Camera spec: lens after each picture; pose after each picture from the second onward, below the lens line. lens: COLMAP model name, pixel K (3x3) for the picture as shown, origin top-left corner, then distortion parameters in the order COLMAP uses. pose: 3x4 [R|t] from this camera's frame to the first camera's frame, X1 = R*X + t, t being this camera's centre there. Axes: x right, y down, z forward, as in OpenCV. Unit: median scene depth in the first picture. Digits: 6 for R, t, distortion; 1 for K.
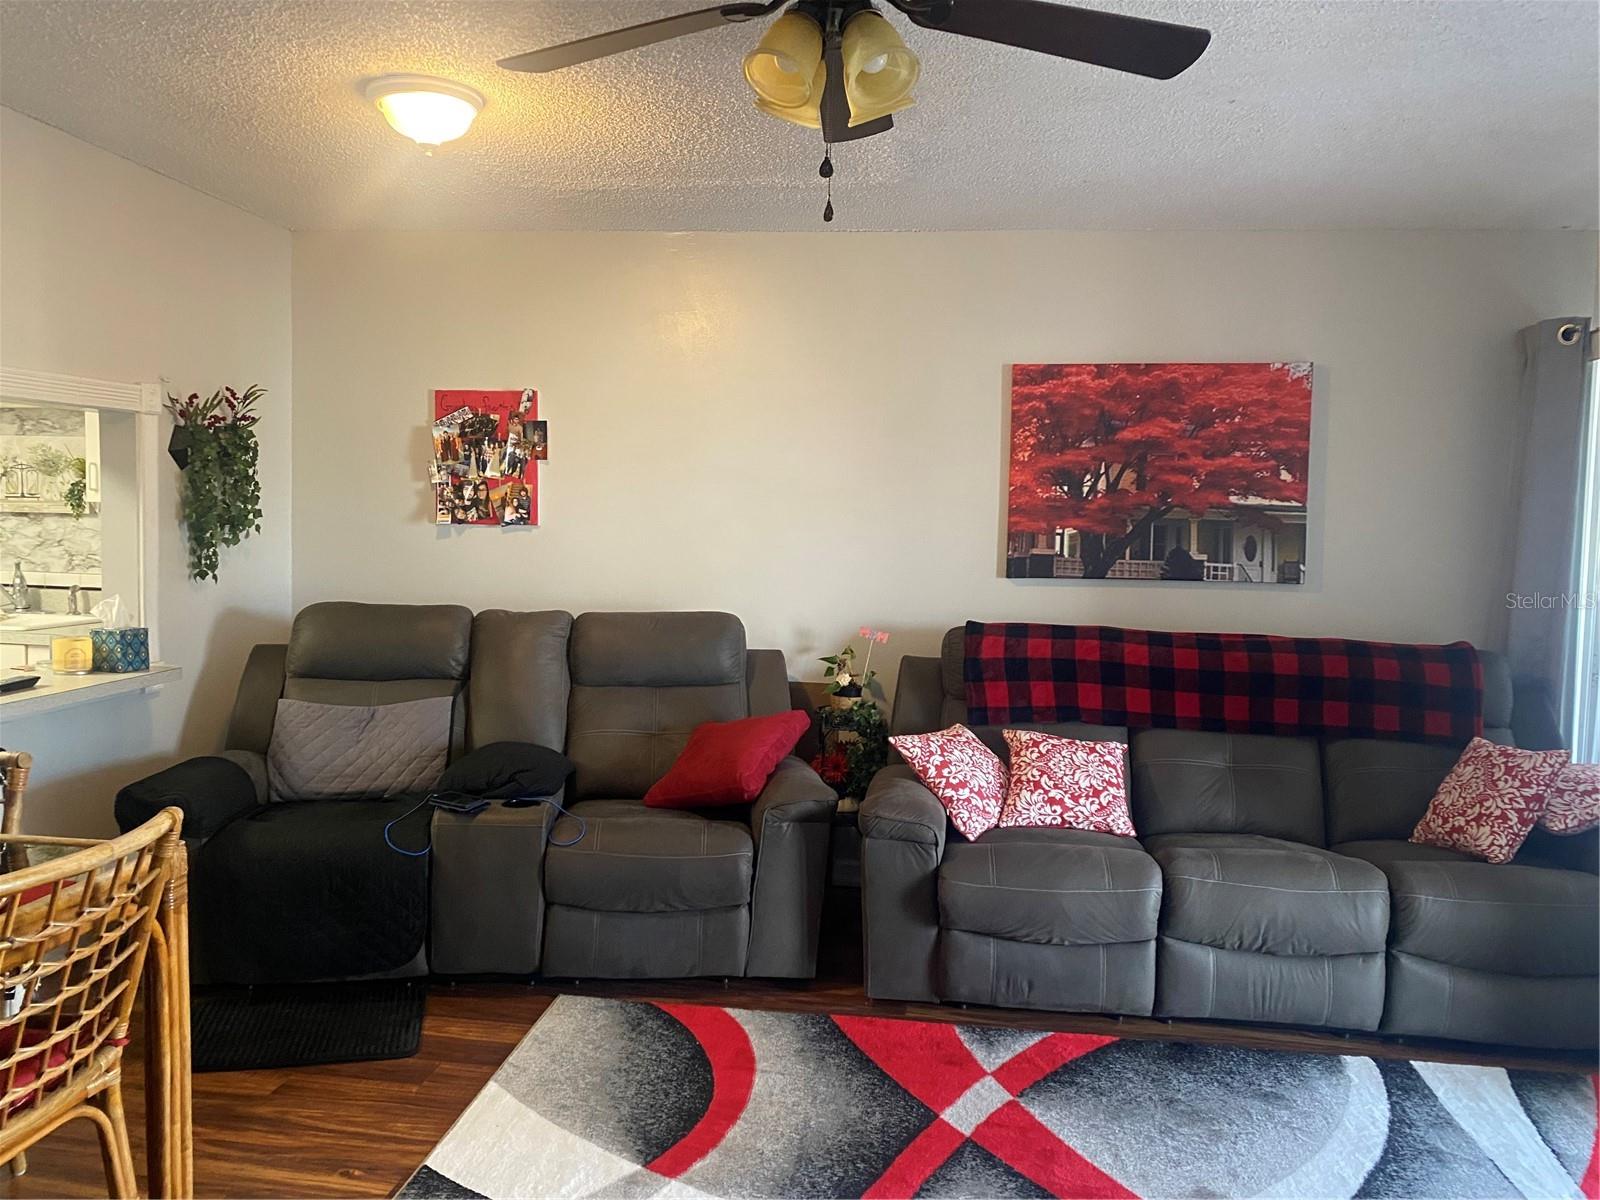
lens RADIAL K [[1216.3, 0, 792.1], [0, 1216.3, 593.3], [0, 0, 1]] dist [0.049790, -0.058021]
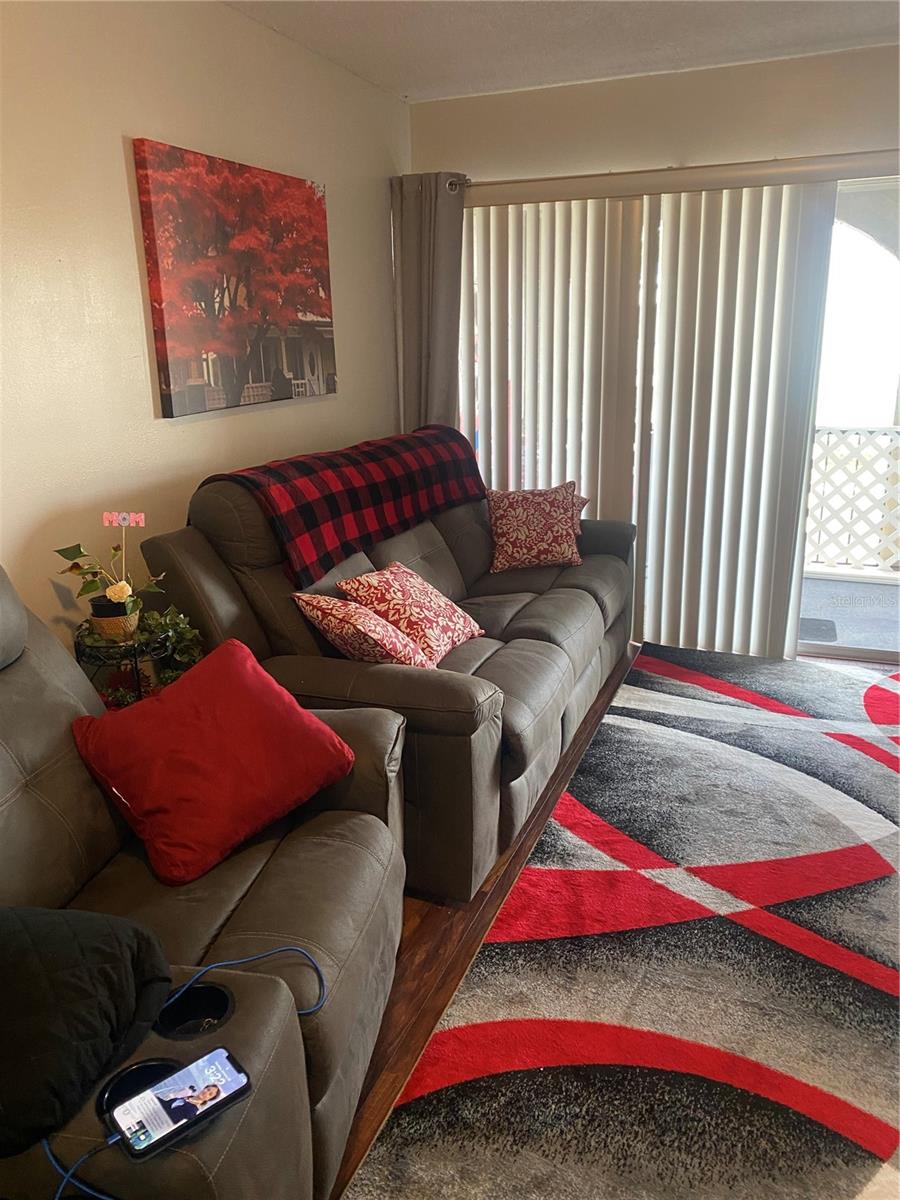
lens RADIAL K [[912.2, 0, 448.0], [0, 912.2, 579.3], [0, 0, 1]] dist [0.049790, -0.058021]
pose [[0.245585, -0.281645, 0.927558, -0.403072], [0.088977, 0.959372, 0.267747, -0.060185], [-0.965283, 0.016777, 0.260667, 0.684168]]
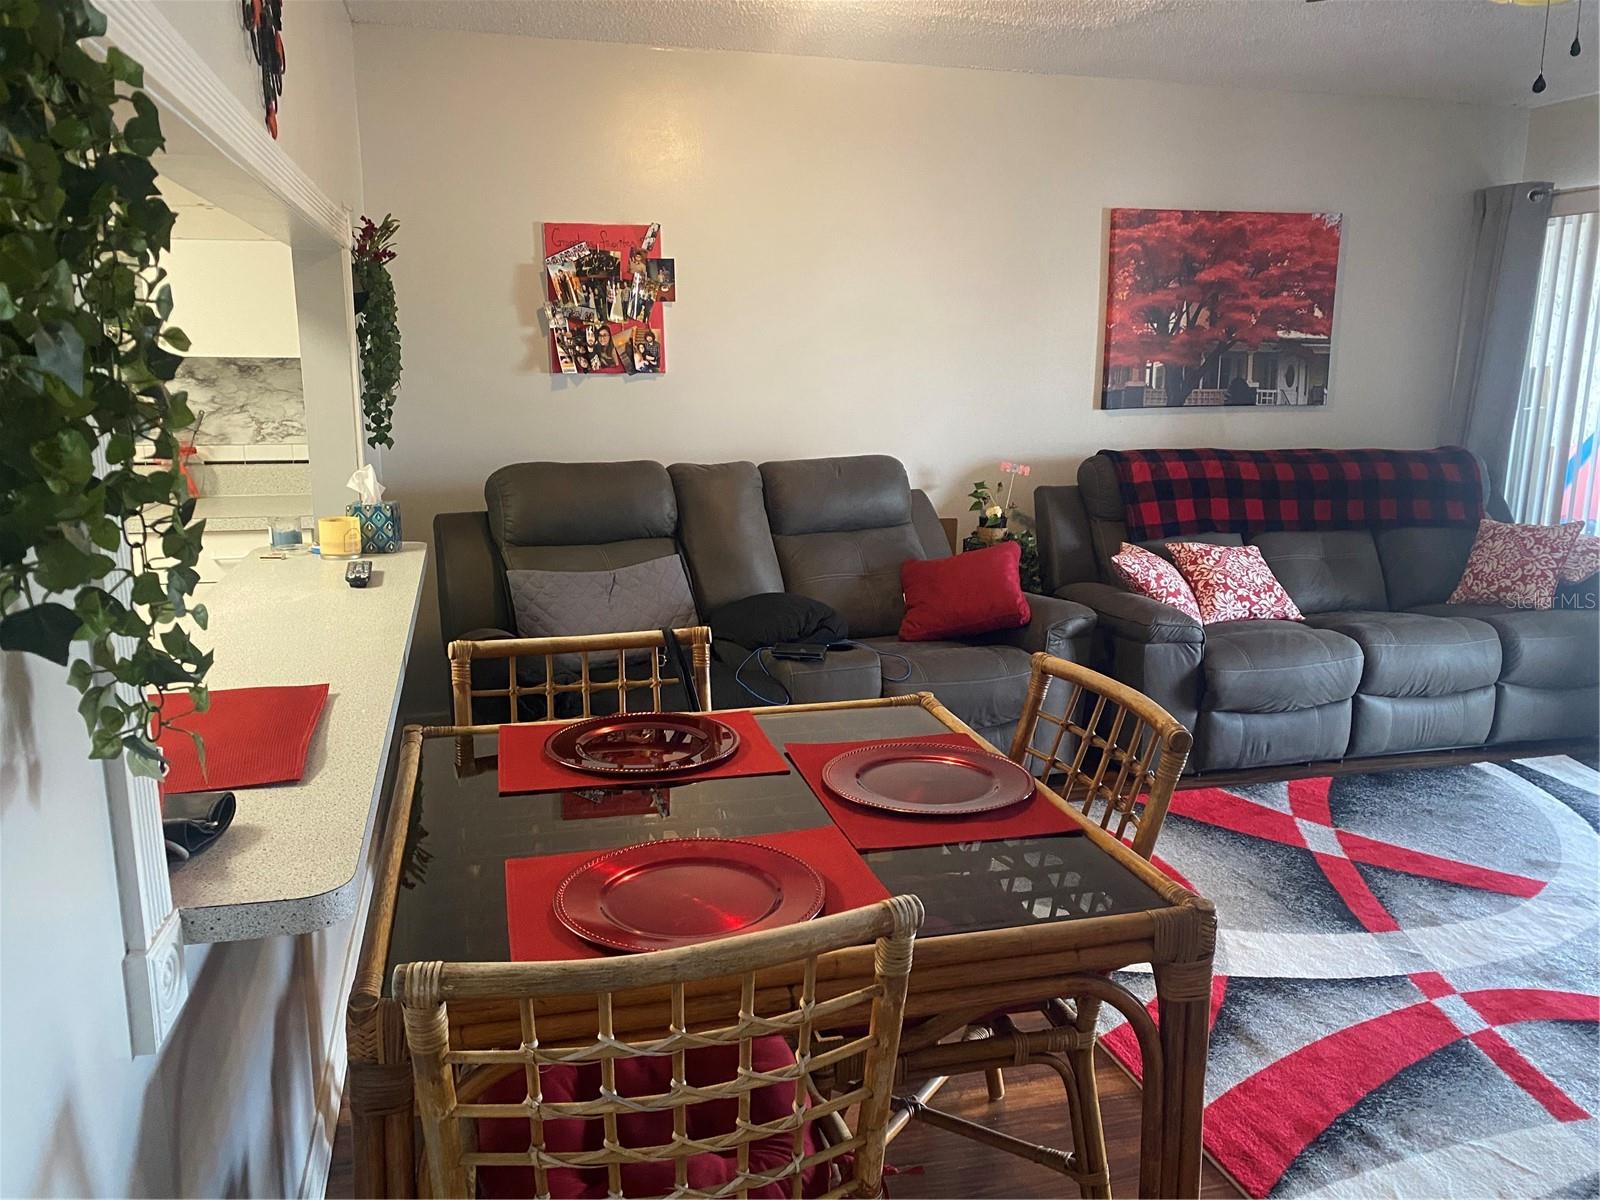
lens RADIAL K [[1216.3, 0, 794.9], [0, 1216.3, 622.0], [0, 0, 1]] dist [0.049790, -0.058021]
pose [[0.925236, -0.100250, 0.365907, -0.531428], [0.043085, 0.985982, 0.161191, -0.014025], [-0.376938, -0.133375, 0.916586, 0.063693]]
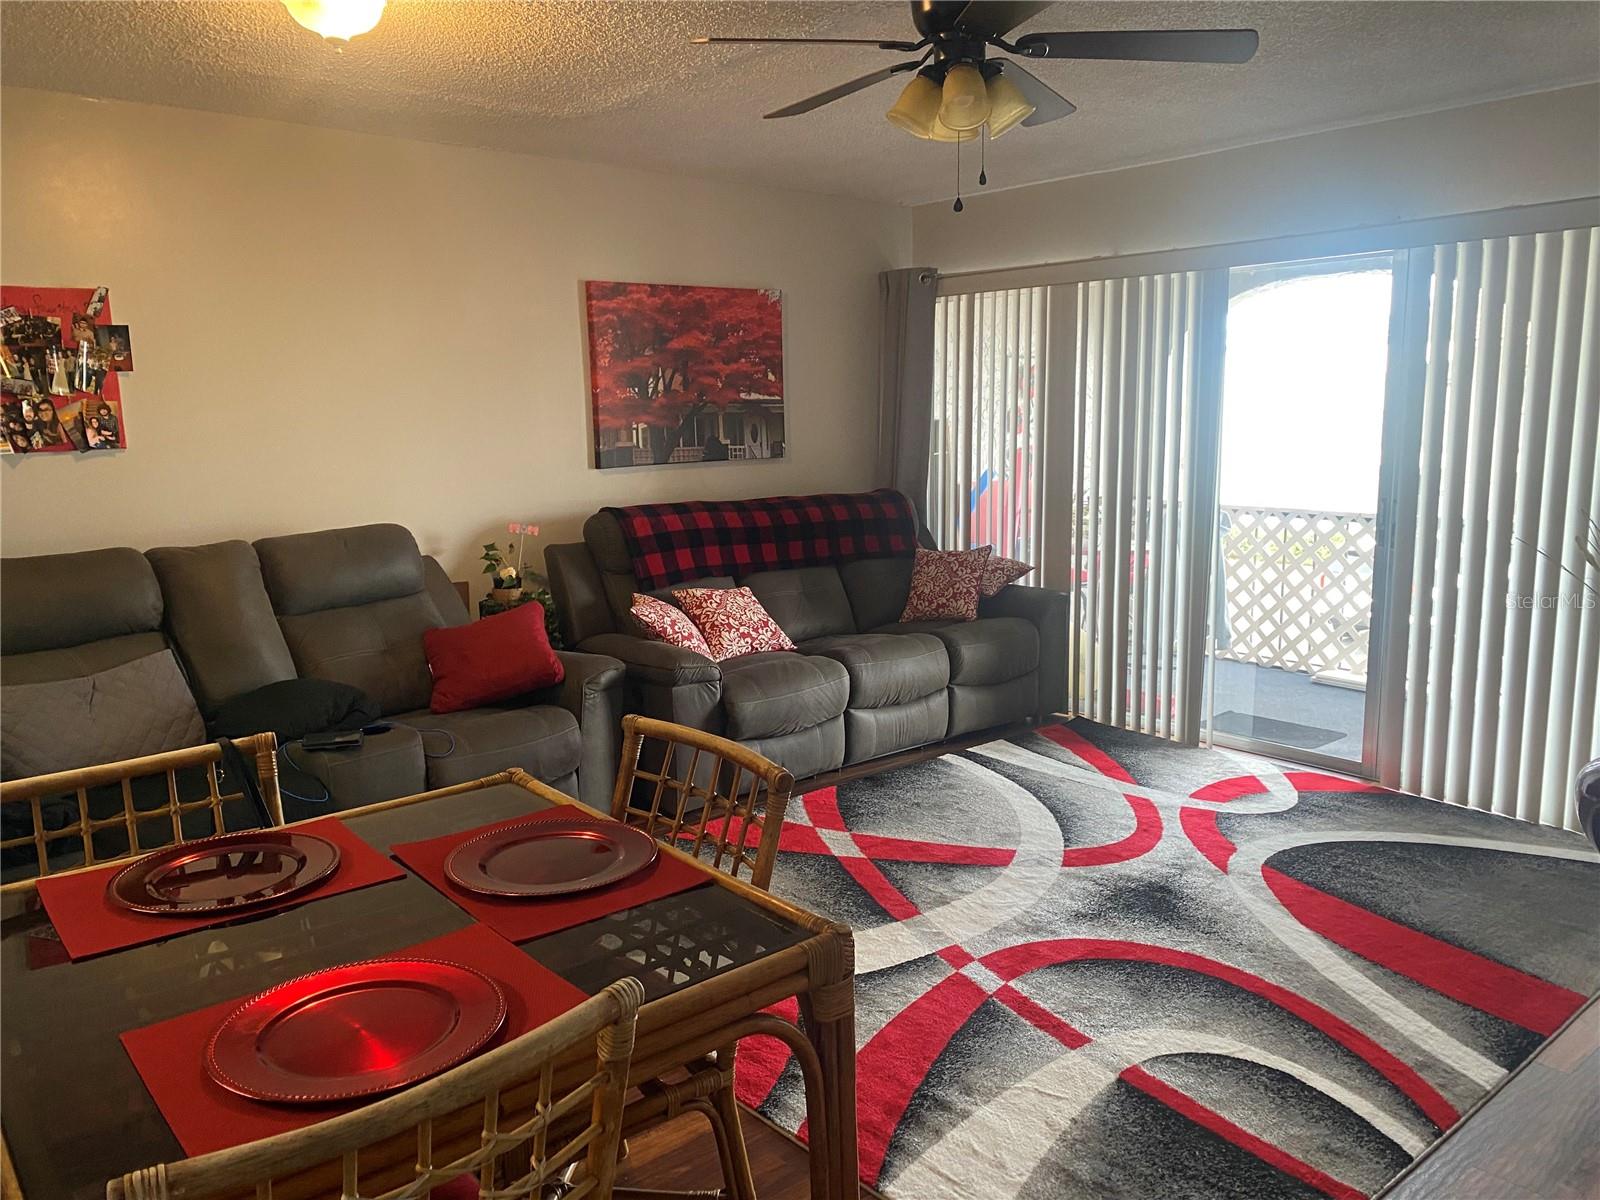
lens RADIAL K [[1216.3, 0, 775.6], [0, 1216.3, 589.4], [0, 0, 1]] dist [0.049790, -0.058021]
pose [[0.681444, -0.146011, 0.717157, -0.583723], [0.080160, 0.988892, 0.125168, -0.032027], [-0.727467, -0.027808, 0.685579, 0.078101]]
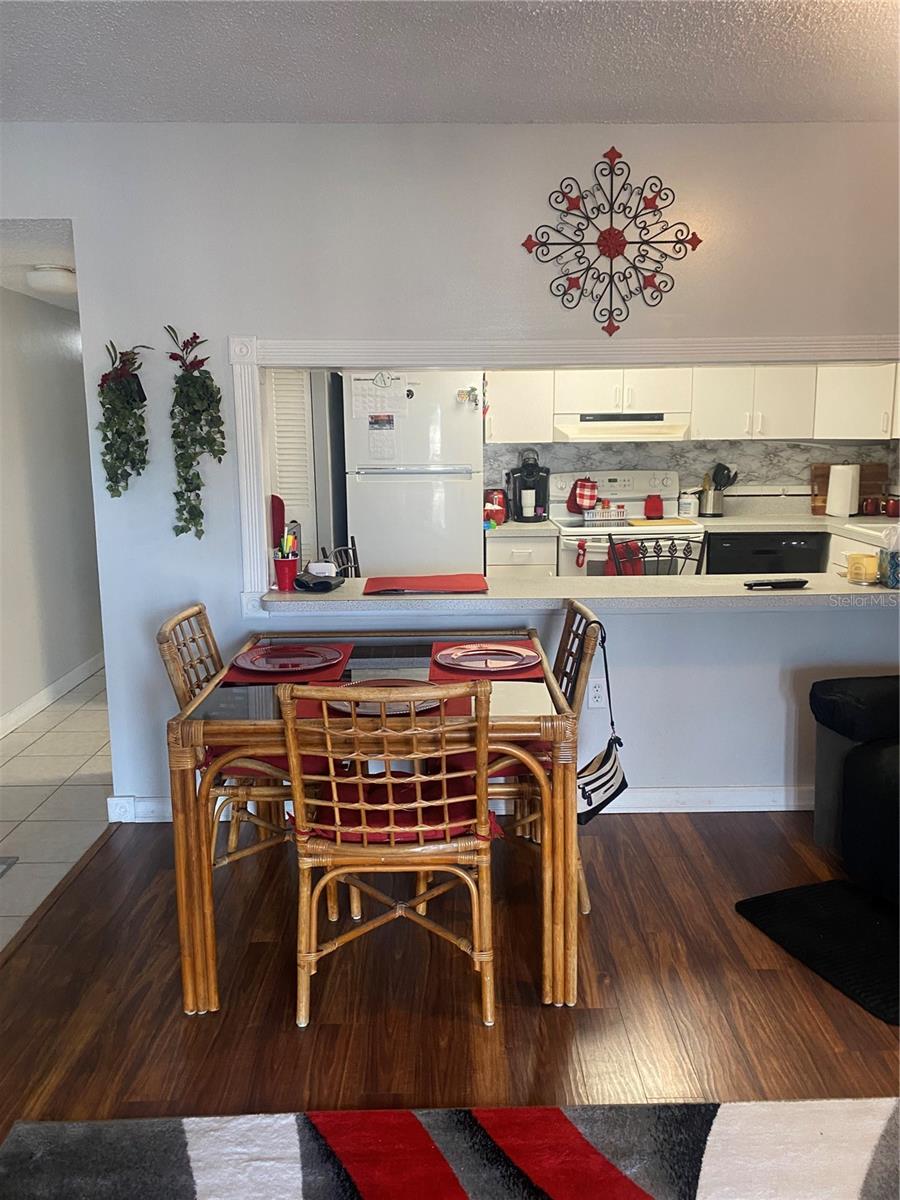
lens RADIAL K [[912.2, 0, 463.1], [0, 912.2, 584.3], [0, 0, 1]] dist [0.049790, -0.058021]
pose [[0.150775, 0.132433, -0.979657, 0.217887], [-0.049397, 0.990757, 0.126332, -0.026085], [0.987333, 0.029344, 0.155923, 0.406216]]
